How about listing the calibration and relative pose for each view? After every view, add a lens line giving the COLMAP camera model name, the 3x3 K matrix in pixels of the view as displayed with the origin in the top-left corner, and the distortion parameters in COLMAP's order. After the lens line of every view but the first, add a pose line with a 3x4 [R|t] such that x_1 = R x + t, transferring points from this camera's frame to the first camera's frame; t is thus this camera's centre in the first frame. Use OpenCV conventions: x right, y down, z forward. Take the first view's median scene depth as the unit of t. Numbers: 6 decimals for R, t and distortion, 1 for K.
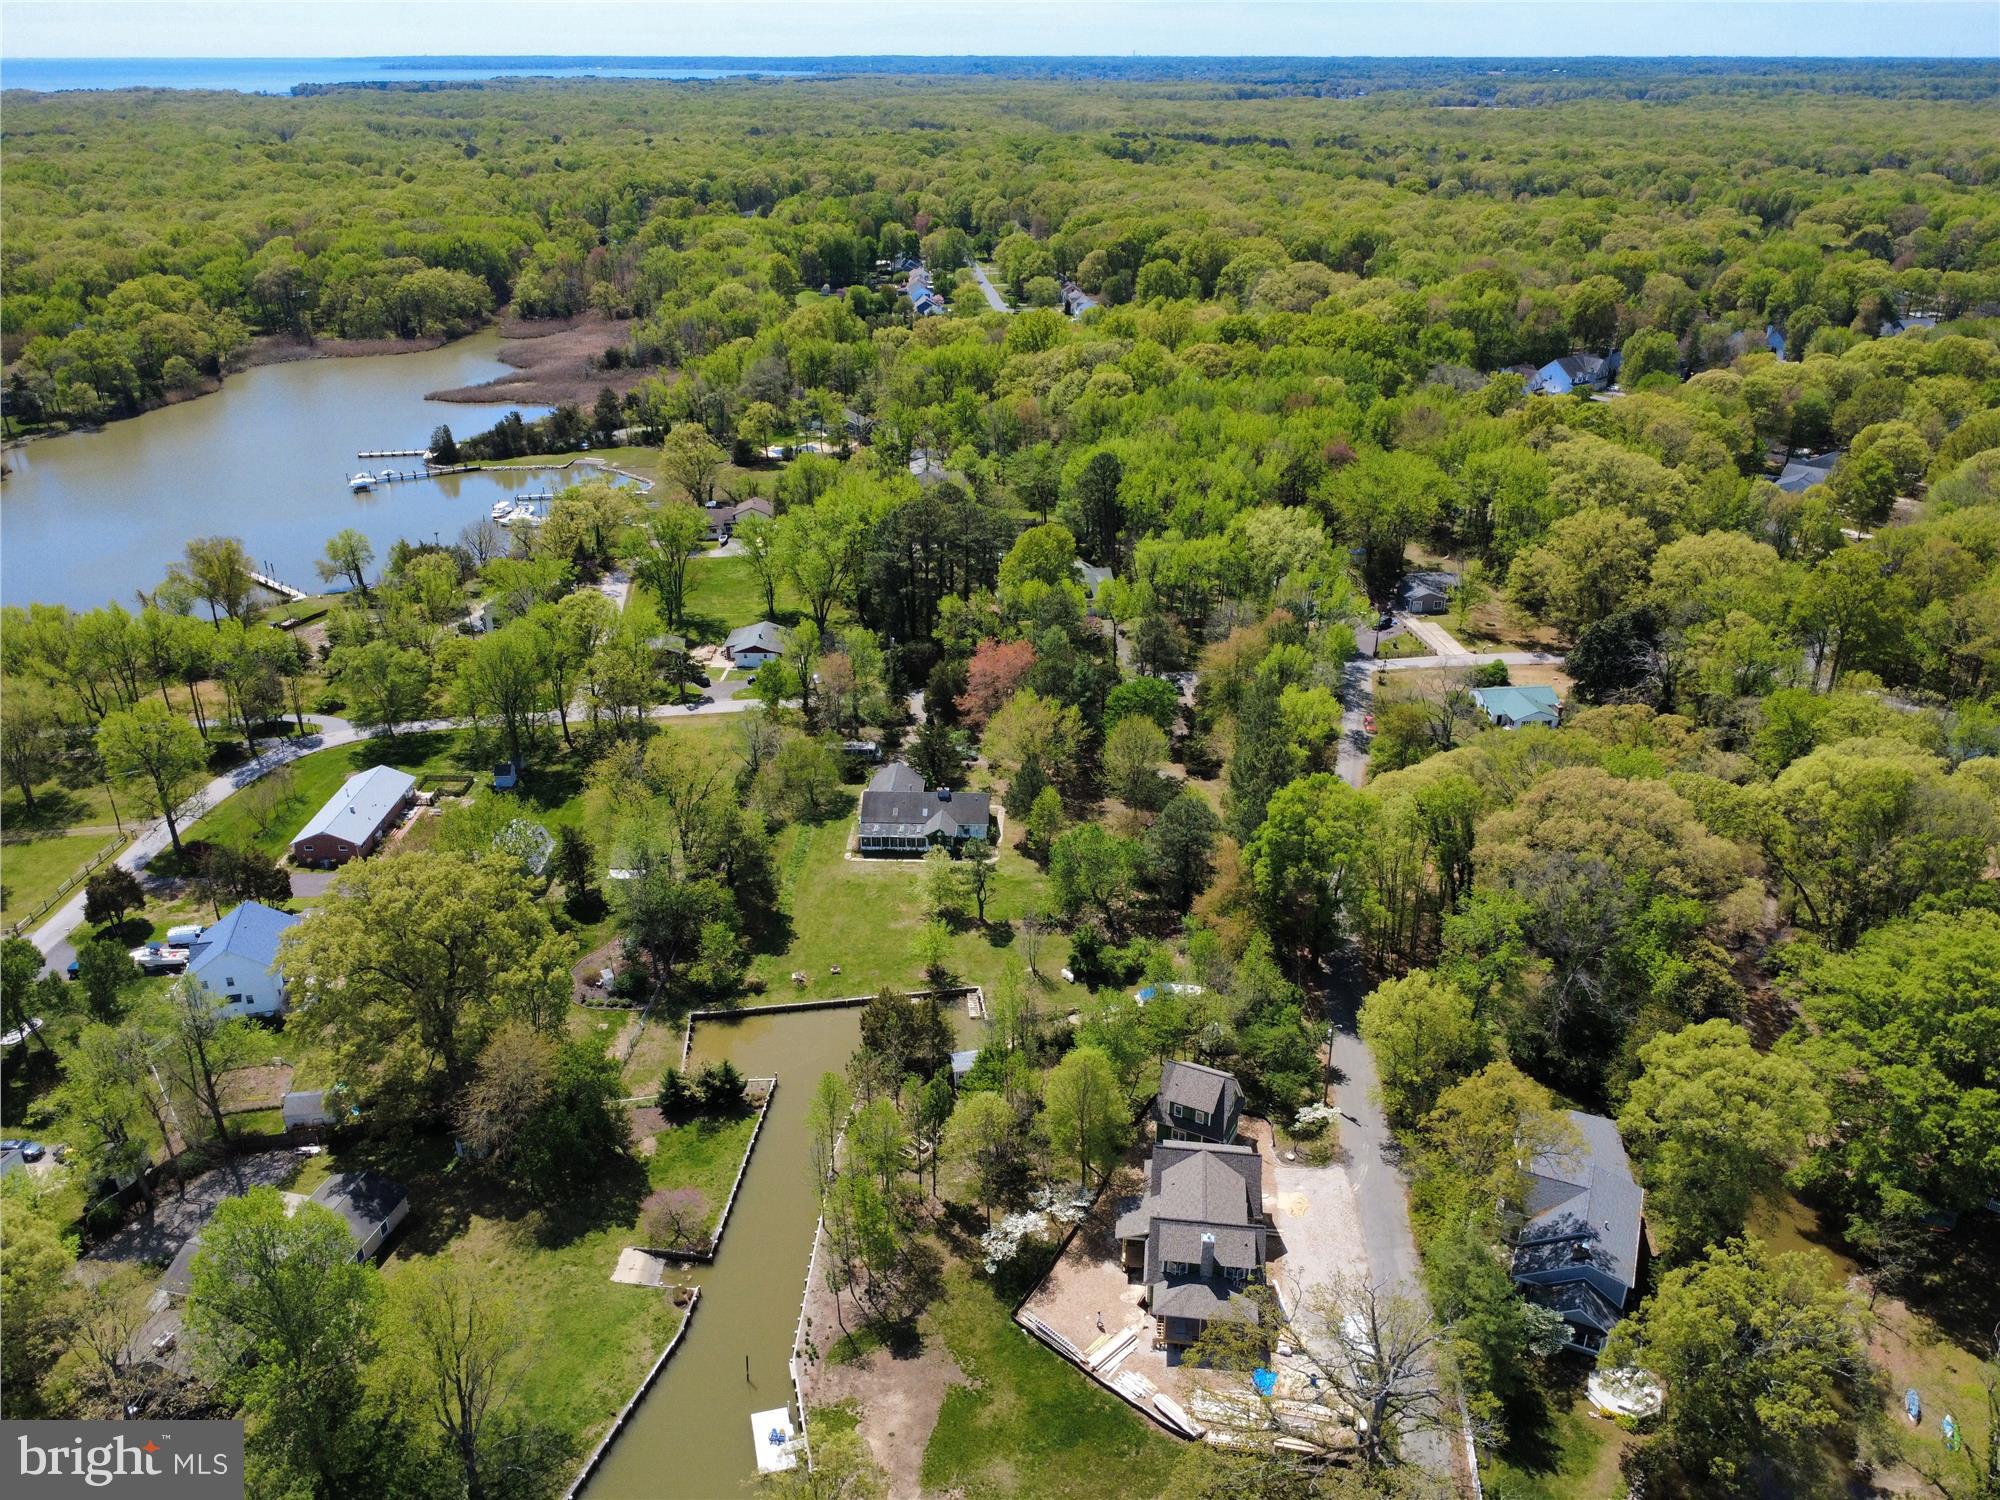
lens RADIAL K [[1500.5, 0, 994.5], [0, 1500.5, 748.9], [0, 0, 1]] dist [0.005530, -0.003806]
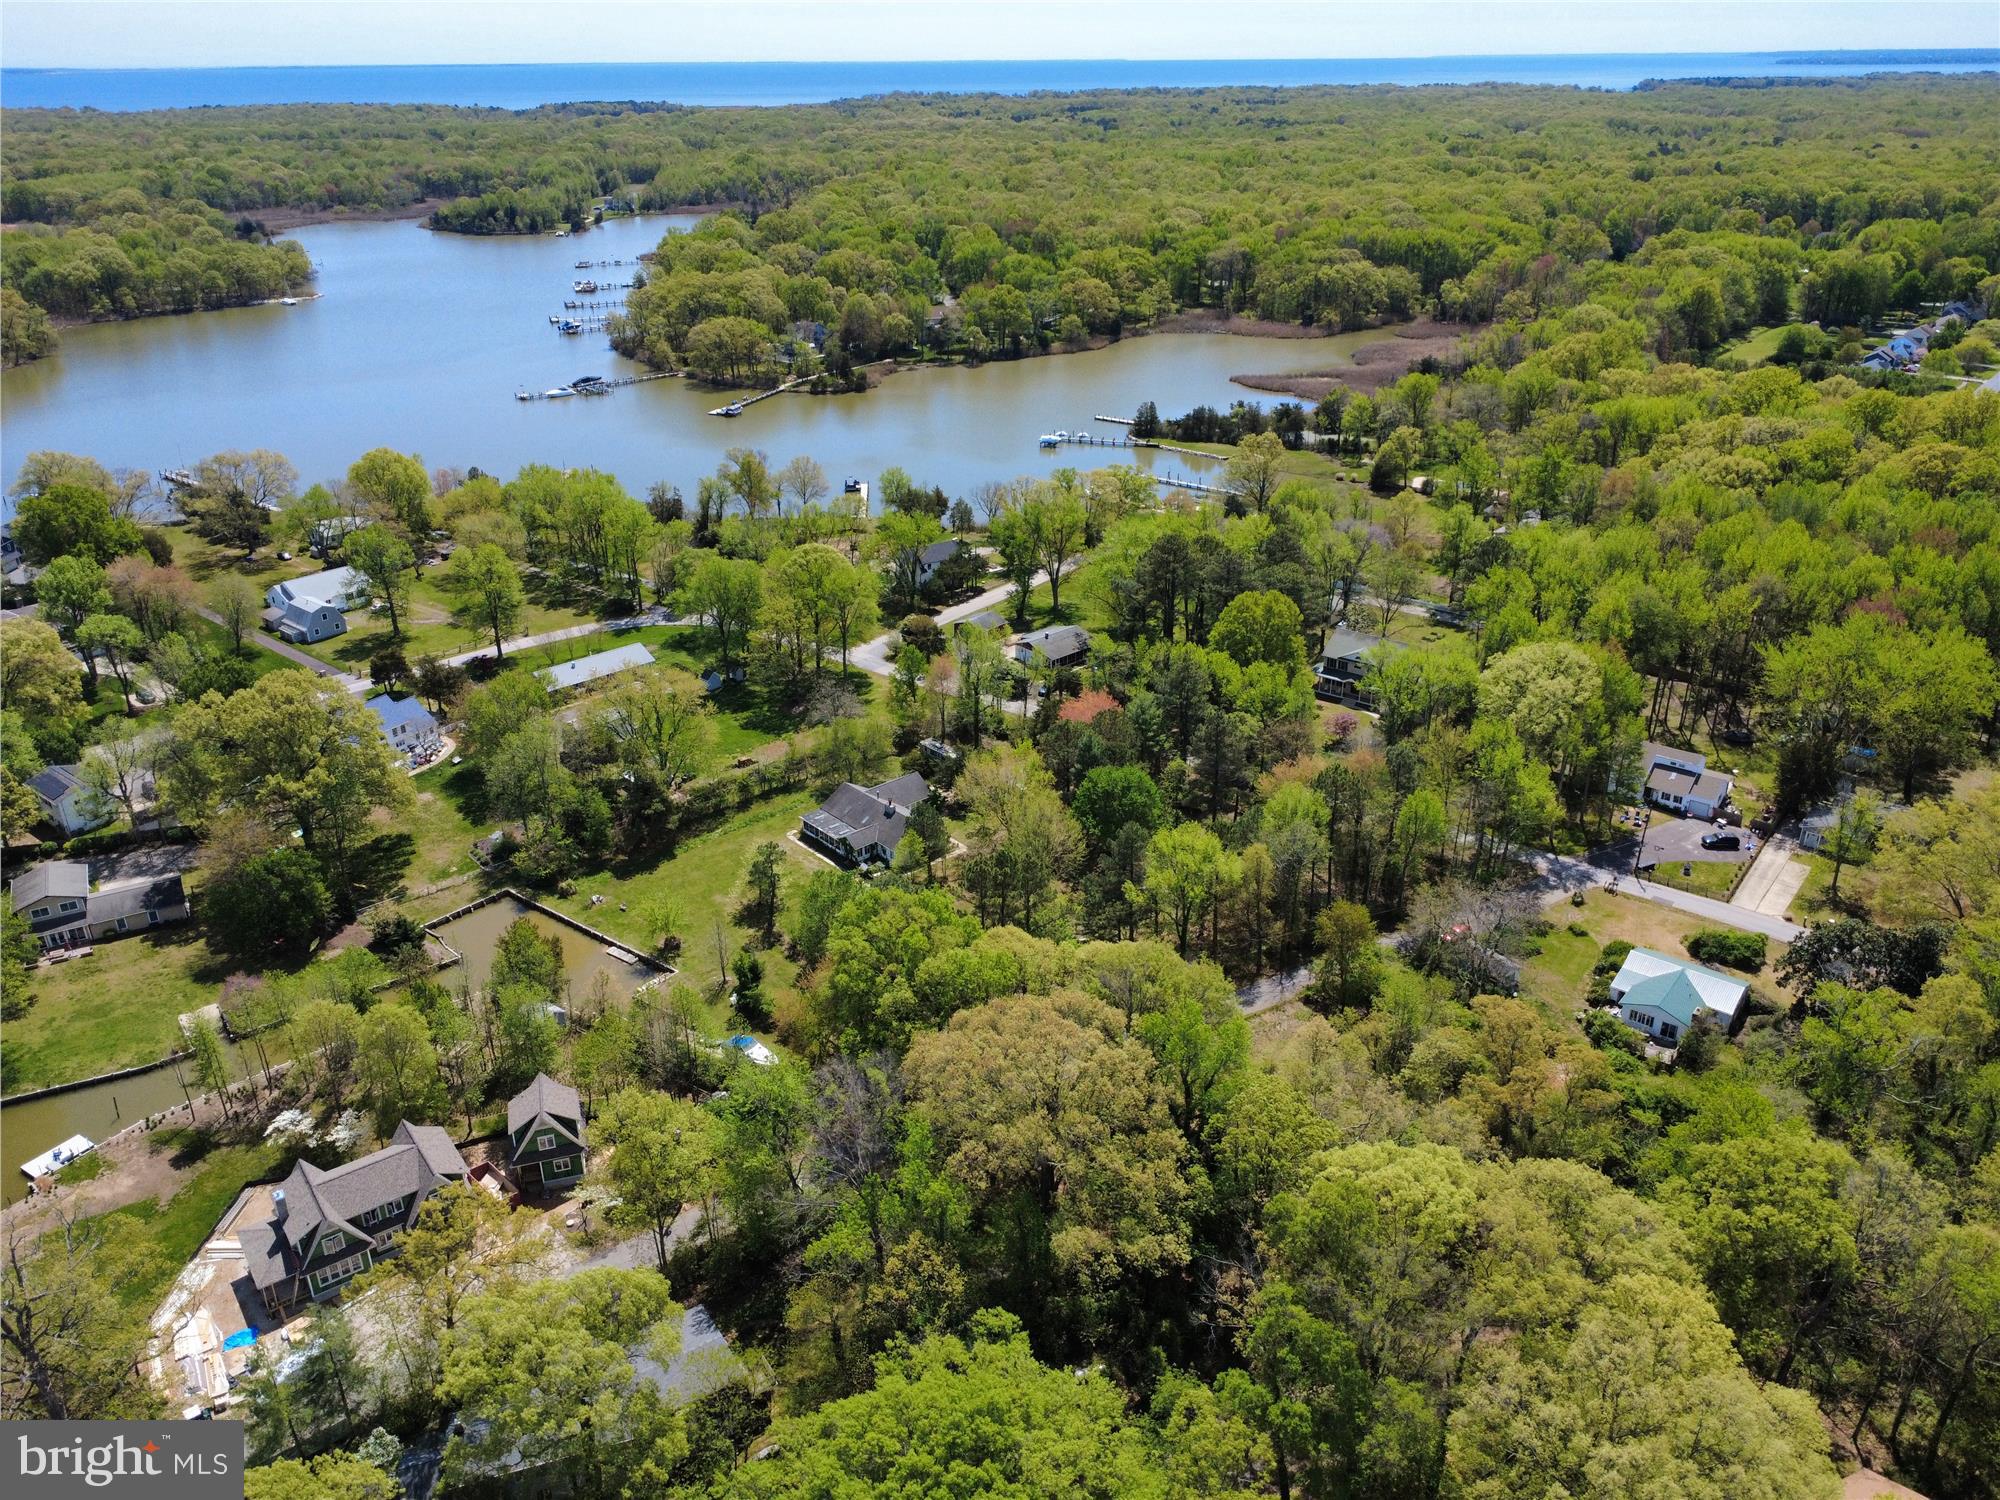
lens RADIAL K [[1500.5, 0, 1001.0], [0, 1500.5, 757.8], [0, 0, 1]] dist [0.005530, -0.003806]
pose [[0.687309, 0.303403, -0.659965, 0.624380], [-0.298506, 0.946297, 0.124164, -0.139265], [0.662194, 0.111665, 0.740966, 0.302492]]
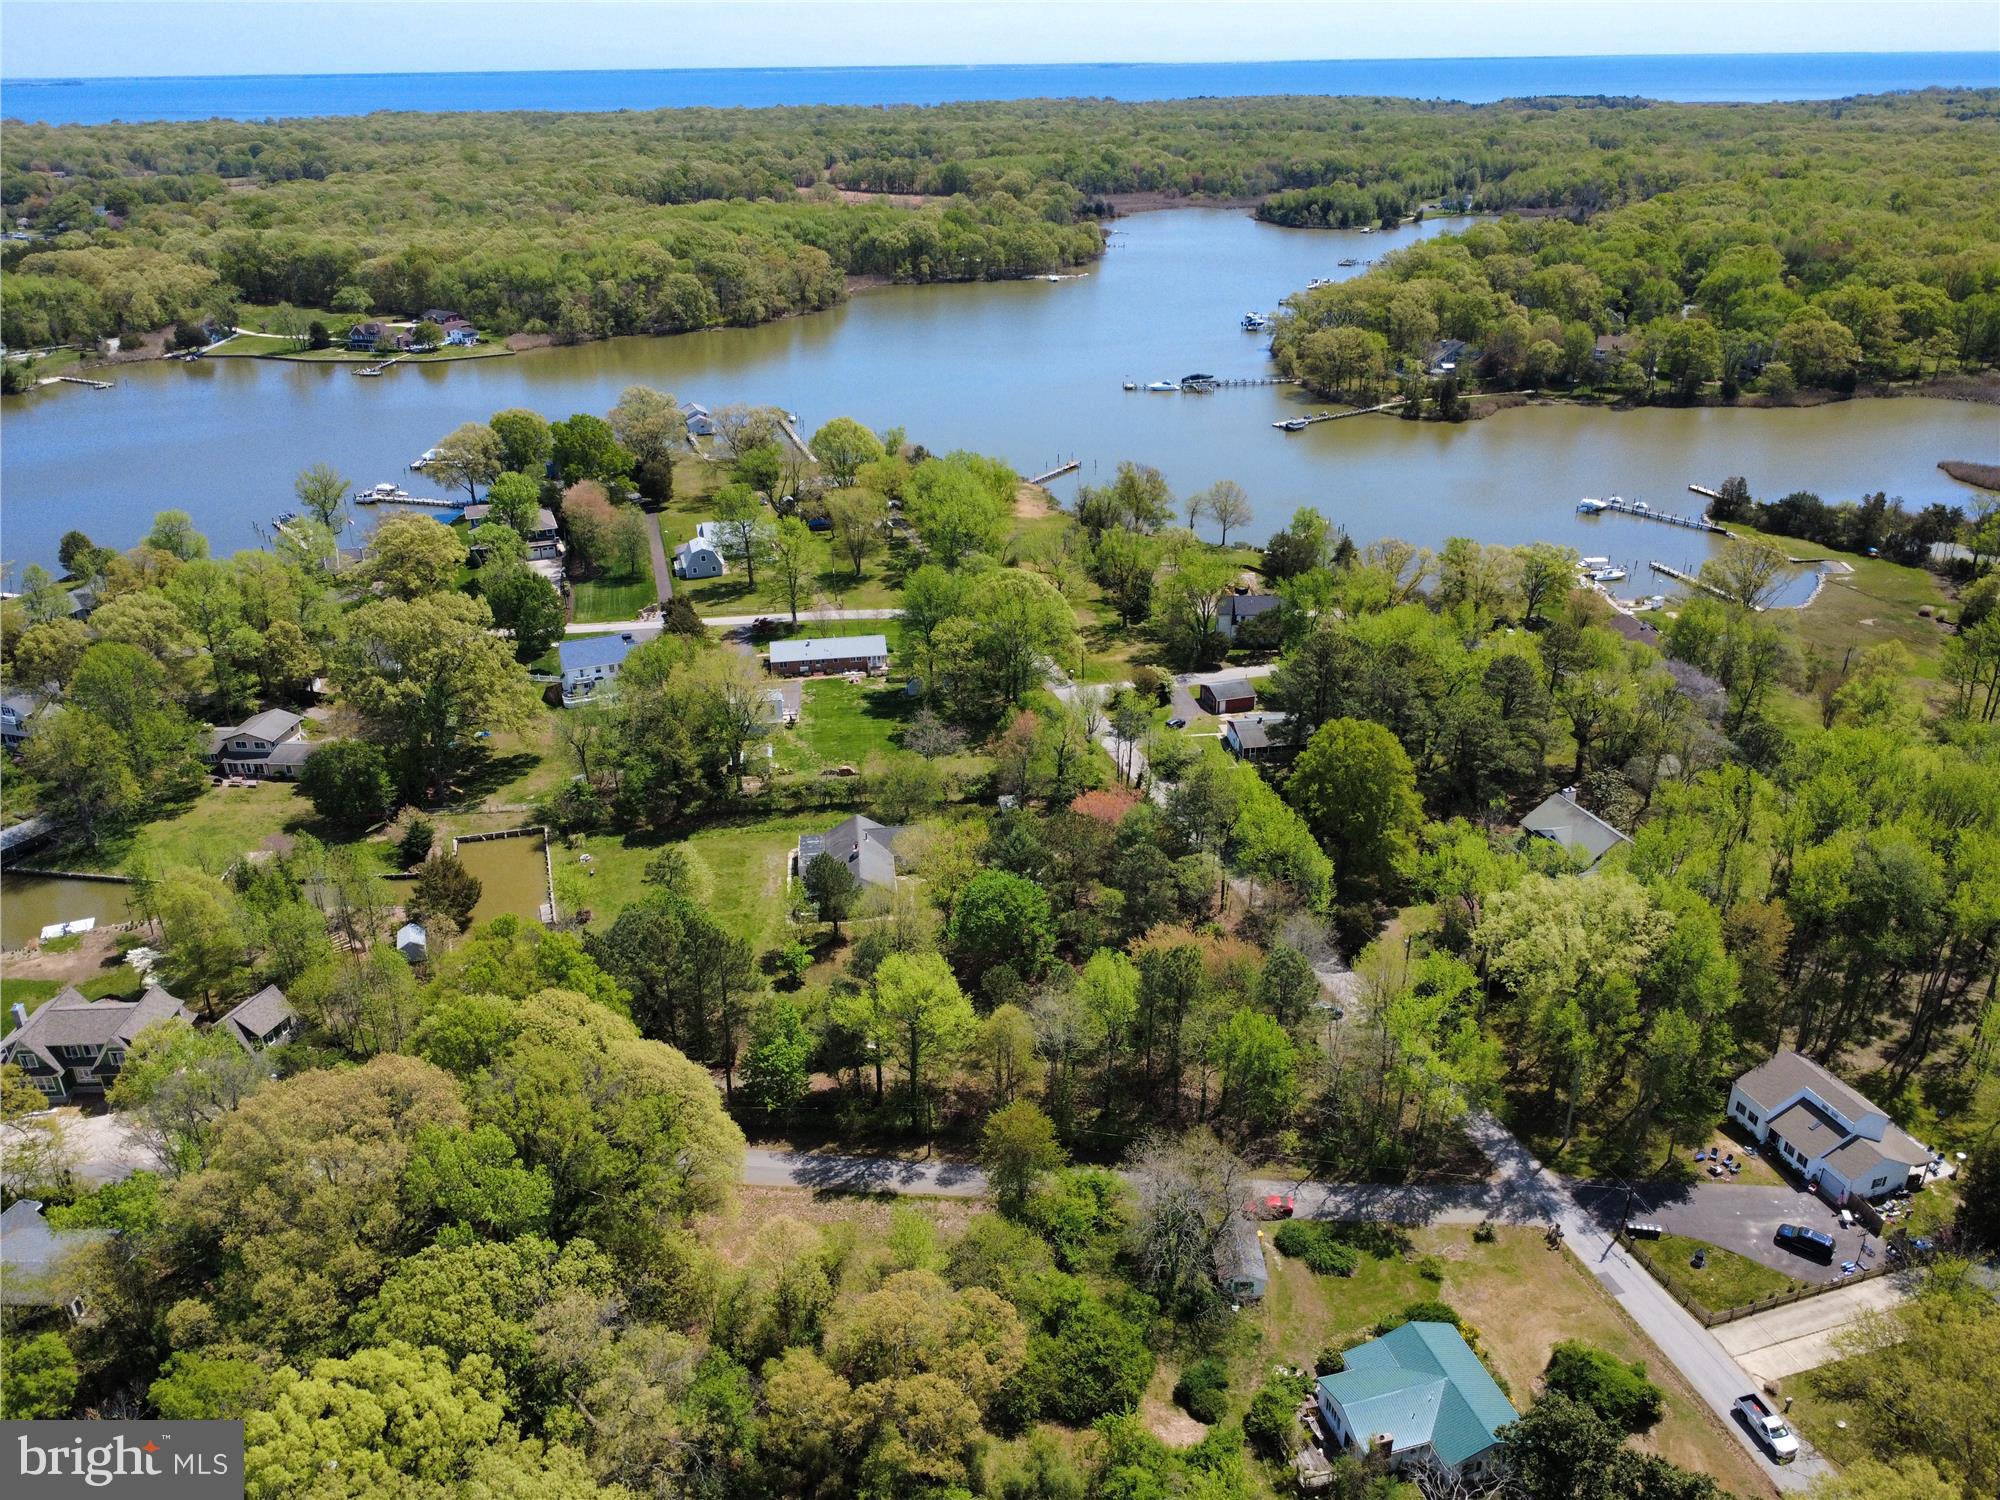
lens RADIAL K [[1500.5, 0, 999.6], [0, 1500.5, 759.4], [0, 0, 1]] dist [0.005530, -0.003806]
pose [[0.146468, 0.416634, -0.897197, 0.754564], [-0.404064, 0.853063, 0.330176, -0.346465], [0.902929, 0.314165, 0.293293, 0.751407]]
